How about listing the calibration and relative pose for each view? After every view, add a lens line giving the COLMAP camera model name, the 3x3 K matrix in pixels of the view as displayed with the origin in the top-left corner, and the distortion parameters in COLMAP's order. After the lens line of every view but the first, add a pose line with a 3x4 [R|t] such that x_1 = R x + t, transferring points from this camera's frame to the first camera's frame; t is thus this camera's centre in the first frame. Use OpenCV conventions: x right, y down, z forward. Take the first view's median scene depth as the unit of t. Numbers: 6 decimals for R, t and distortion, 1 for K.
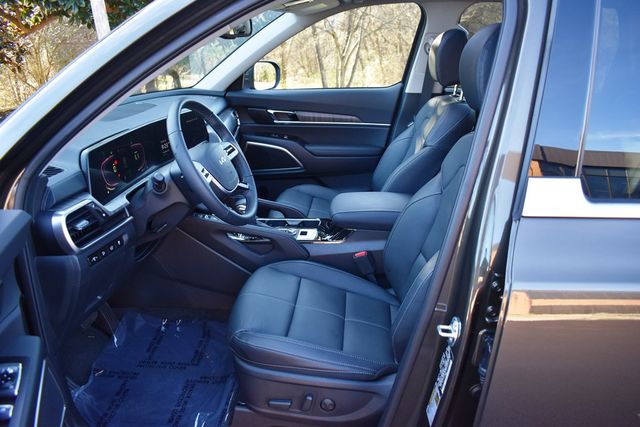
lens RADIAL K [[499.2, 0, 322.4], [0, 499.2, 202.9], [0, 0, 1]] dist [-0.094644, 0.012062]
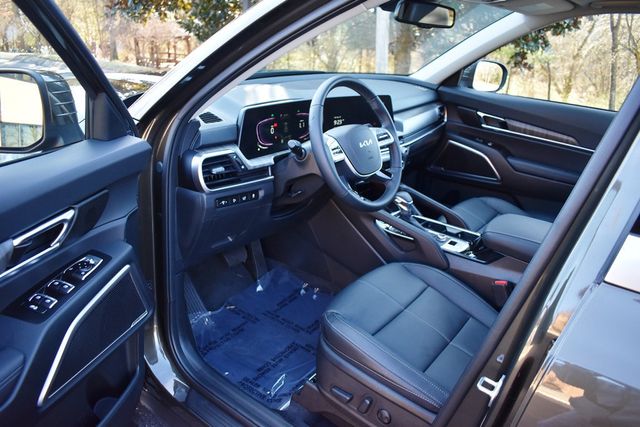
lens RADIAL K [[499.2, 0, 331.8], [0, 499.2, 209.6], [0, 0, 1]] dist [-0.094644, 0.012062]
pose [[0.847744, 0.260679, -0.461927, 0.193280], [-0.253748, 0.964090, 0.078377, -0.016041], [0.465770, 0.050769, 0.883448, 0.074678]]
